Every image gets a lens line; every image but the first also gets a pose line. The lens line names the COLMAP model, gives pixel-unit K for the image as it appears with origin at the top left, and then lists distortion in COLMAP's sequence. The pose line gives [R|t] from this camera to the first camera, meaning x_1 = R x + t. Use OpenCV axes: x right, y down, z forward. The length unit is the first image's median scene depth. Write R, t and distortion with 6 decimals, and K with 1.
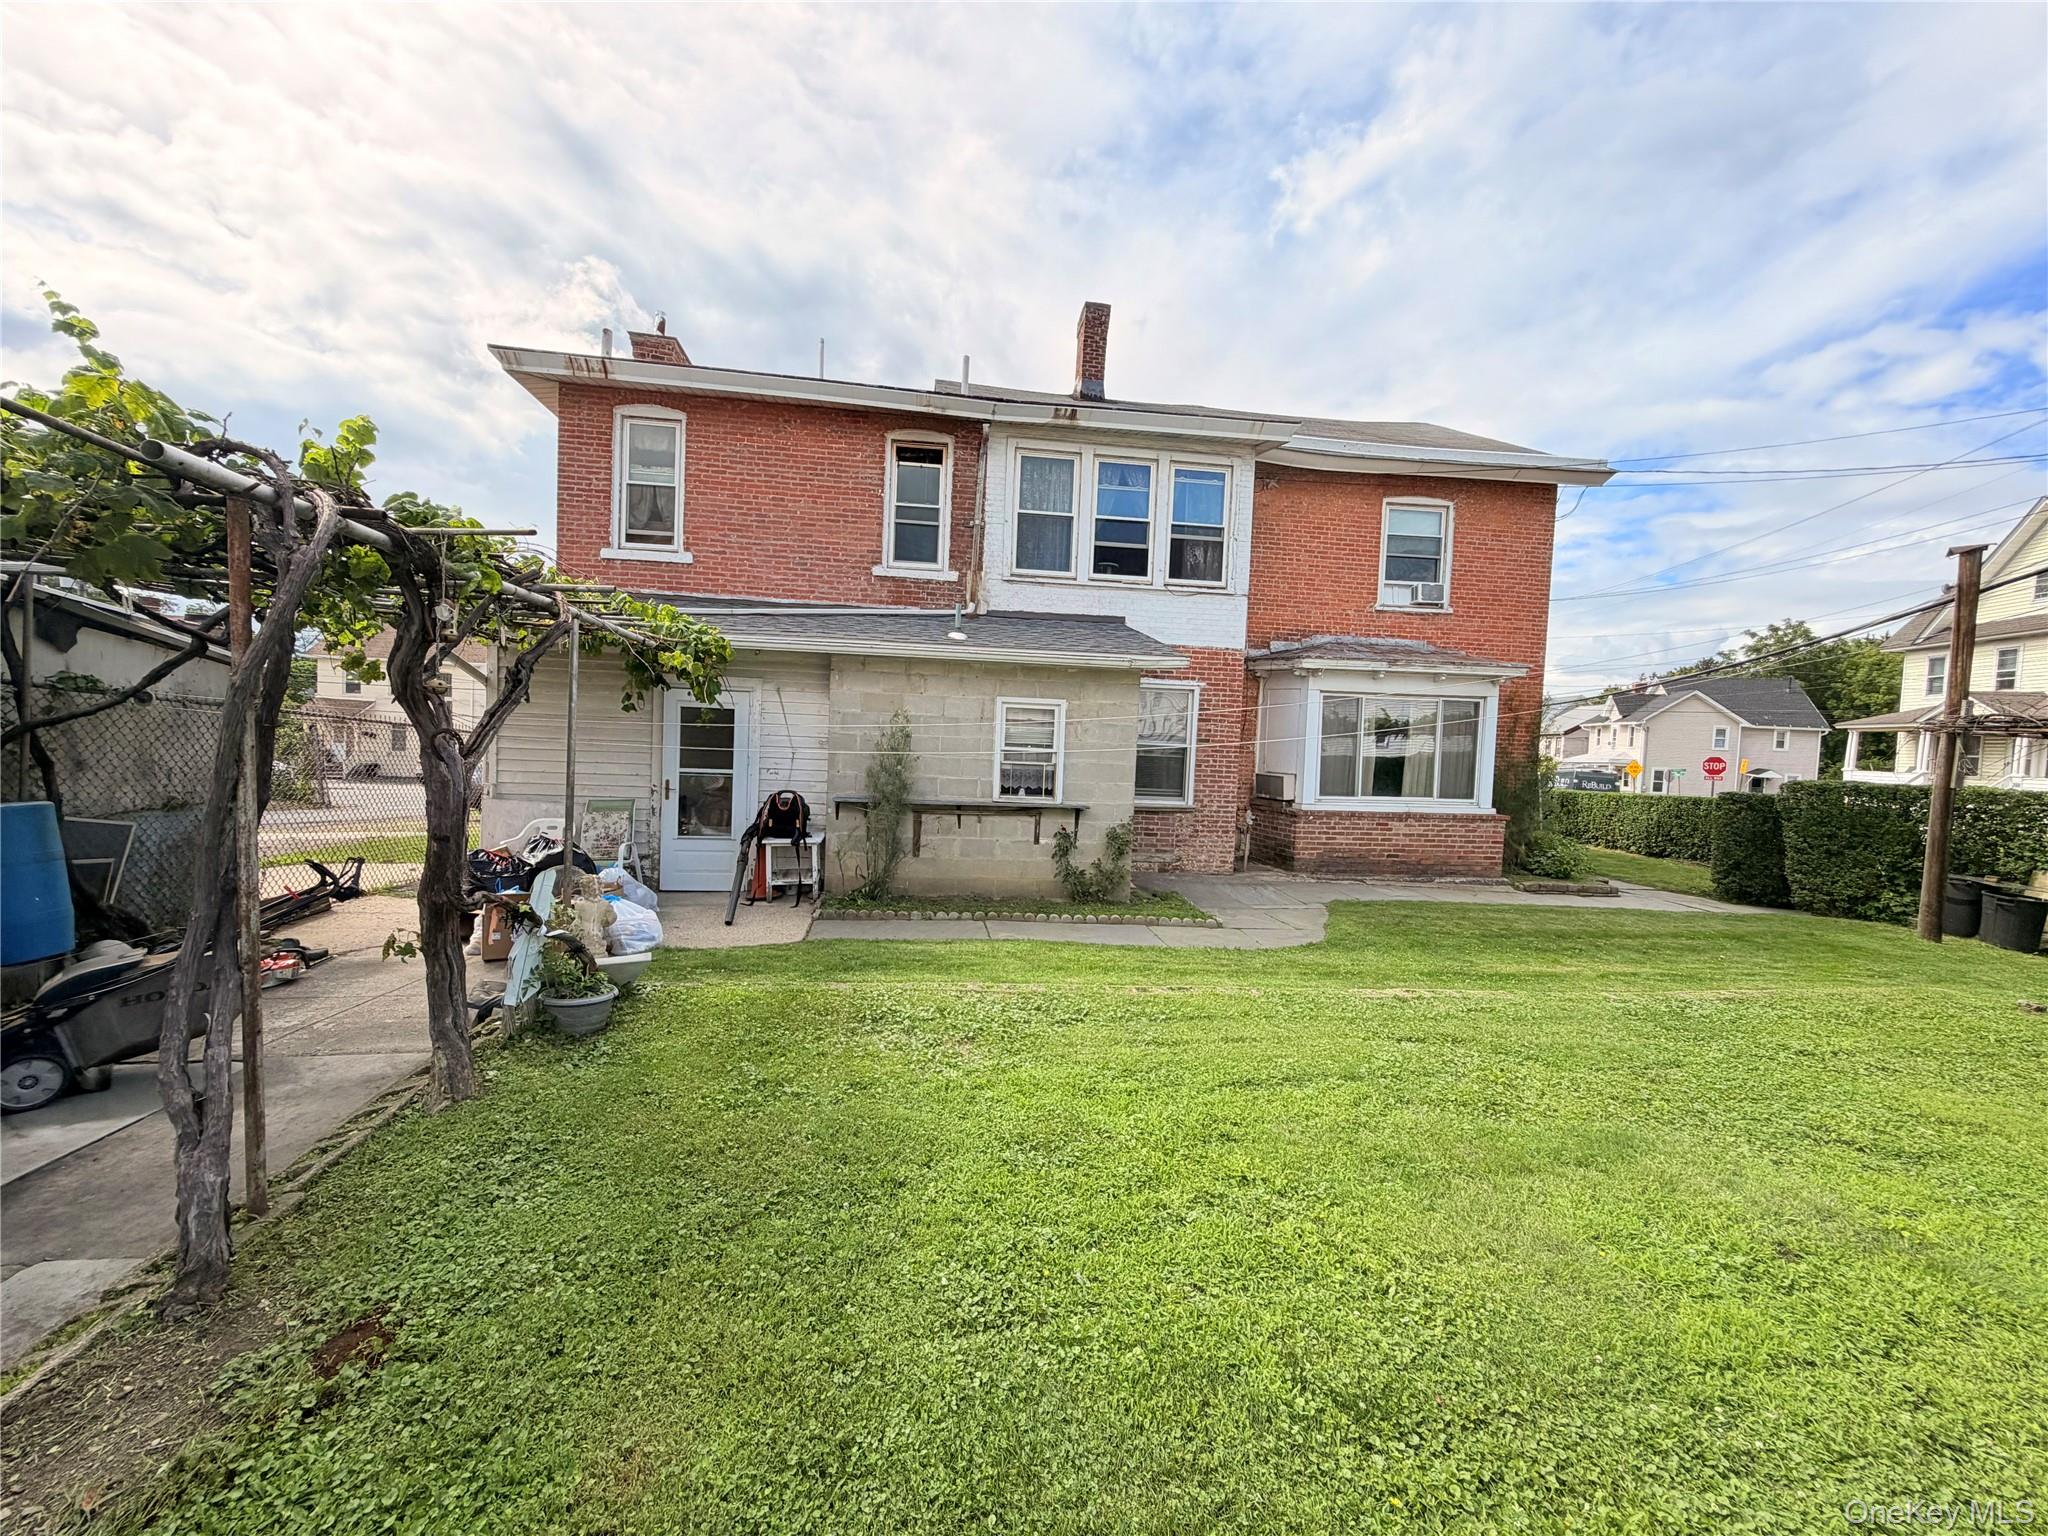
lens RADIAL K [[809.9, 0, 1024.0], [0, 809.9, 768.0], [0, 0, 1]] dist [0.000523, 0.000098]
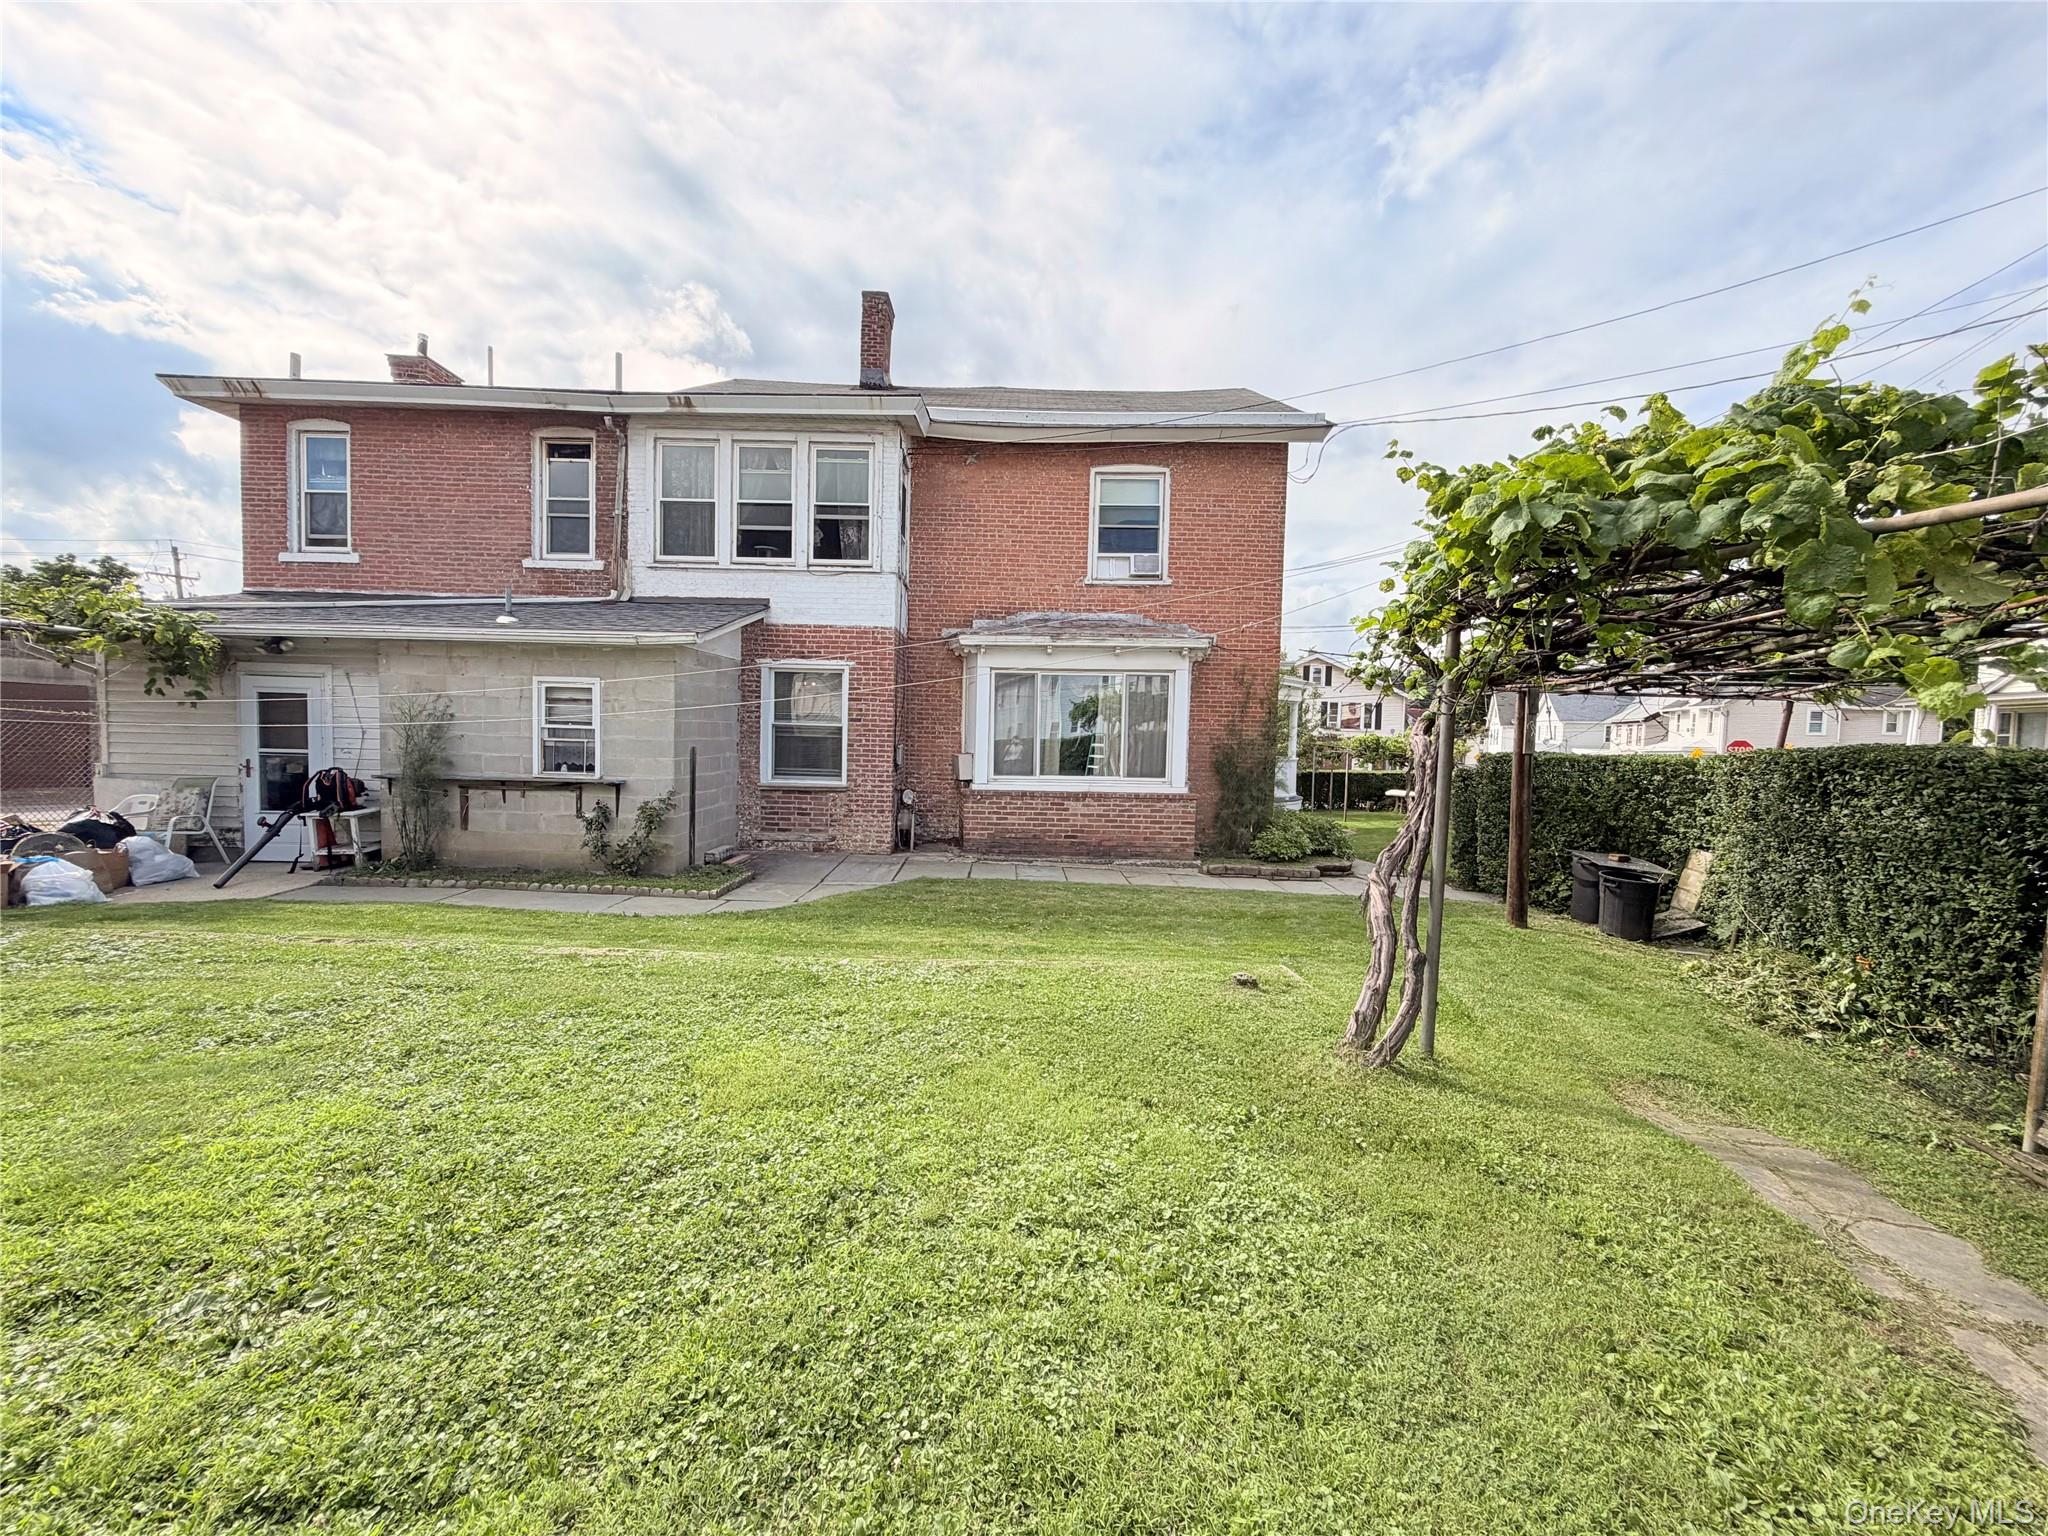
lens RADIAL K [[816.0, 0, 1024.0], [0, 816.0, 768.0], [0, 0, 1]] dist [-0.000306, 0.000137]
pose [[0.991846, -0.009696, -0.127069, 0.557006], [0.009704, 0.999953, -0.000563, 0.027984], [0.127069, -0.000675, 0.991894, 0.028603]]
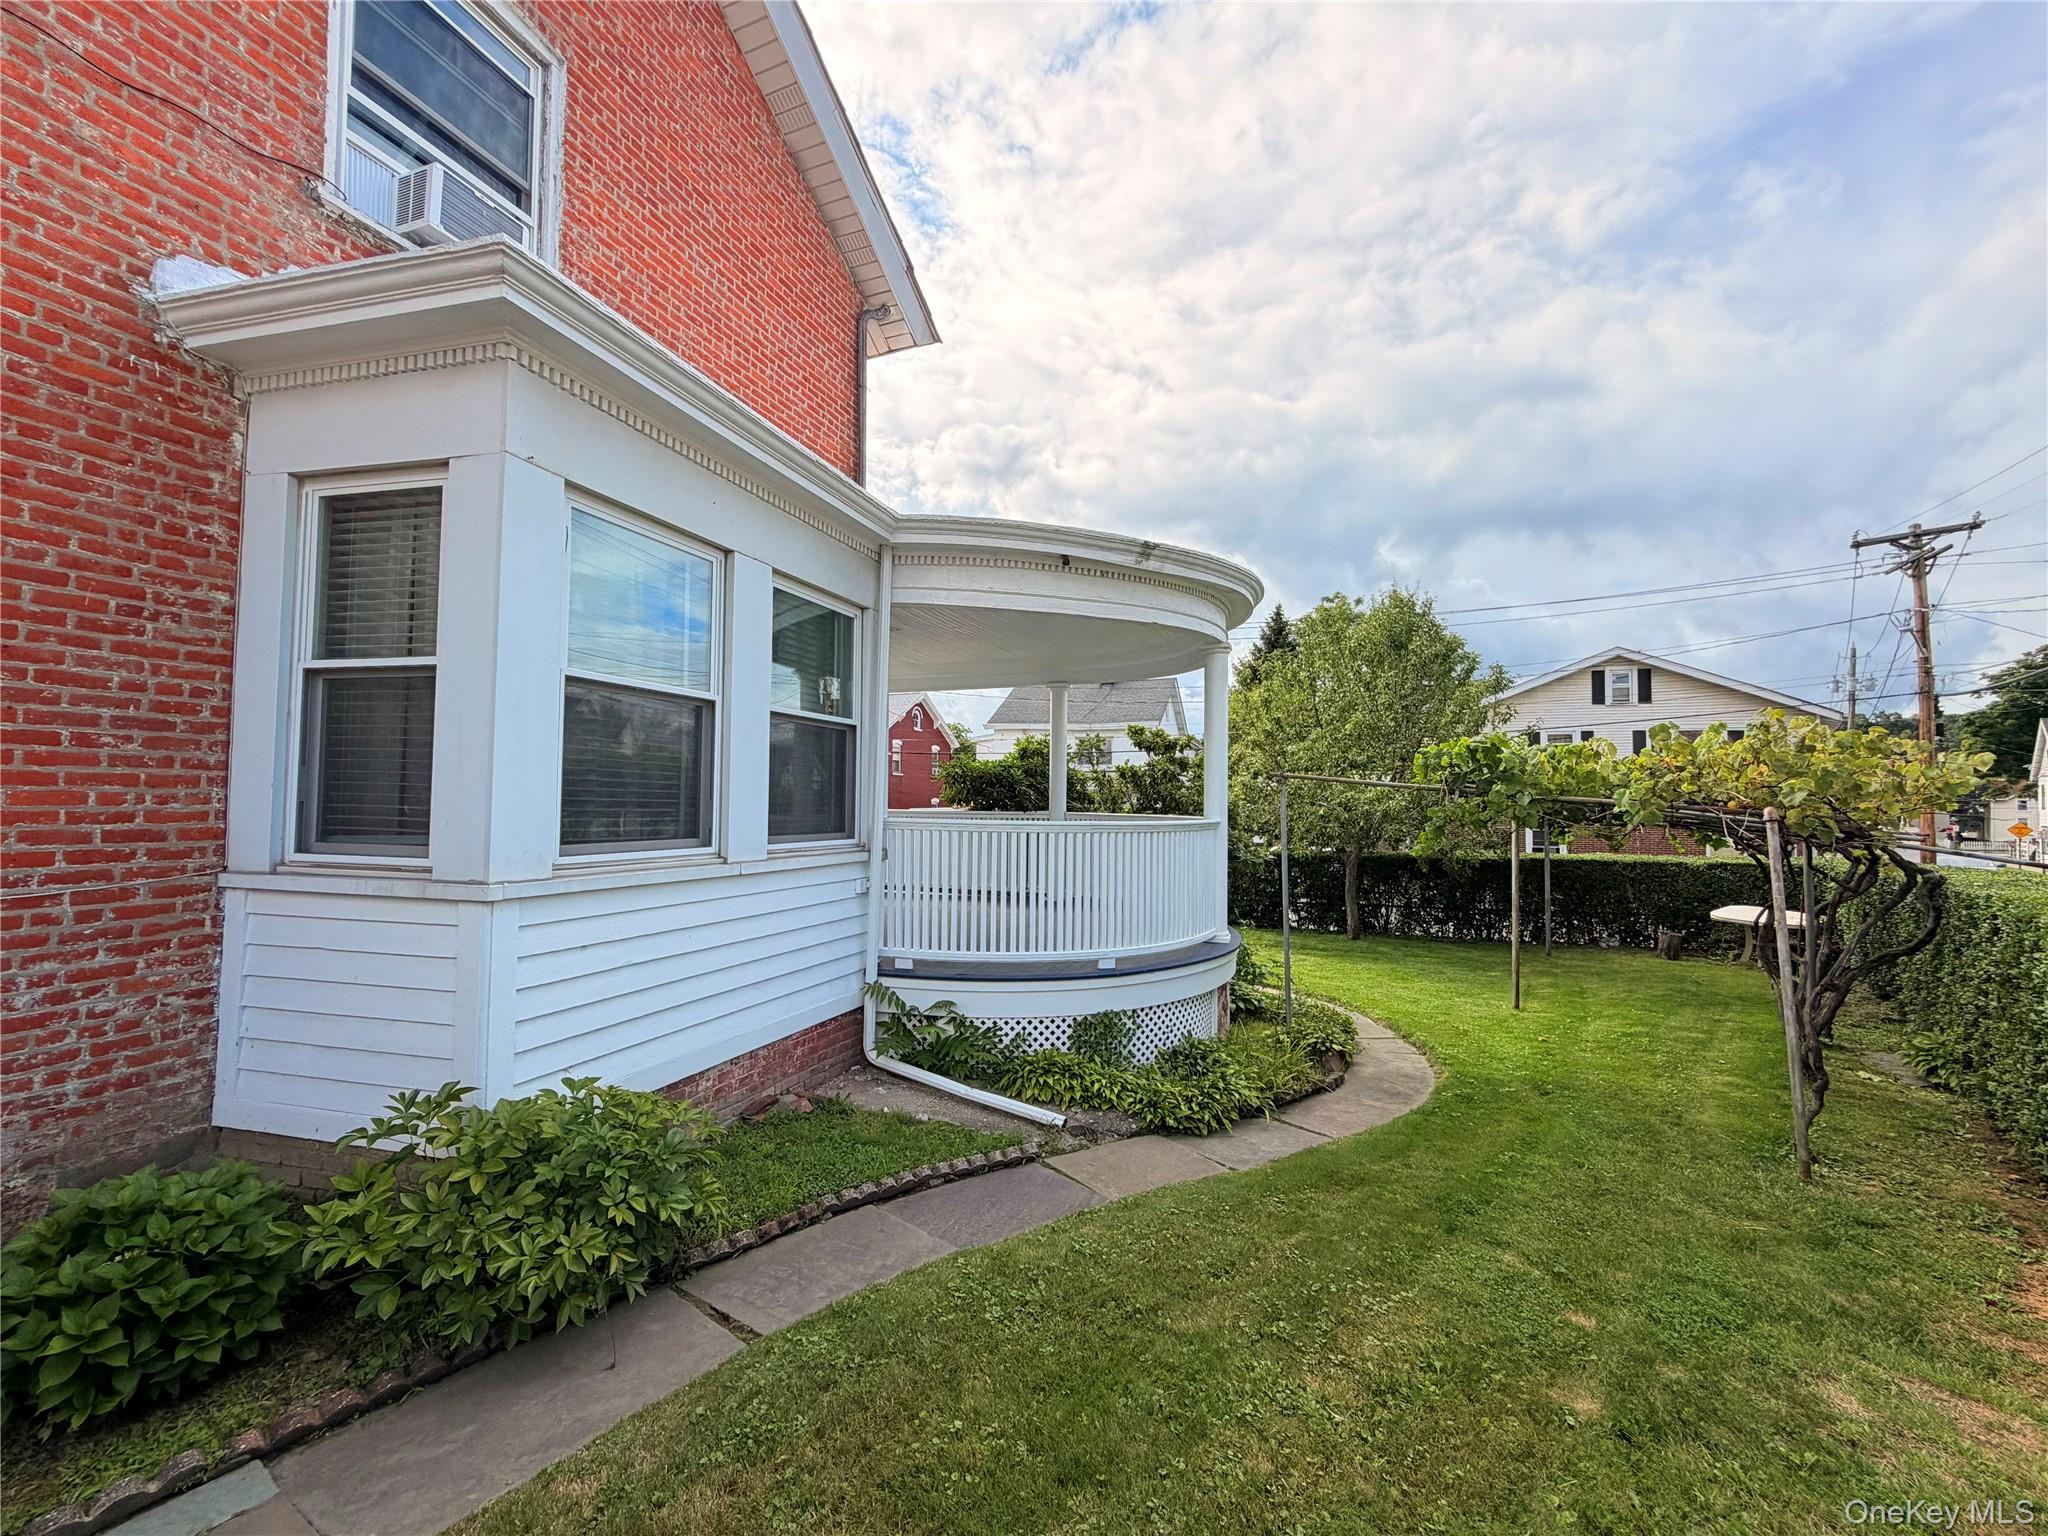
lens RADIAL K [[822.8, 0, 1024.0], [0, 822.8, 768.0], [0, 0, 1]] dist [0.001479, 0.000304]
pose [[0.879790, -0.047671, -0.472967, 1.118222], [0.003841, 0.995639, -0.093206, 0.026458], [0.475348, 0.080185, 0.876136, 1.437552]]
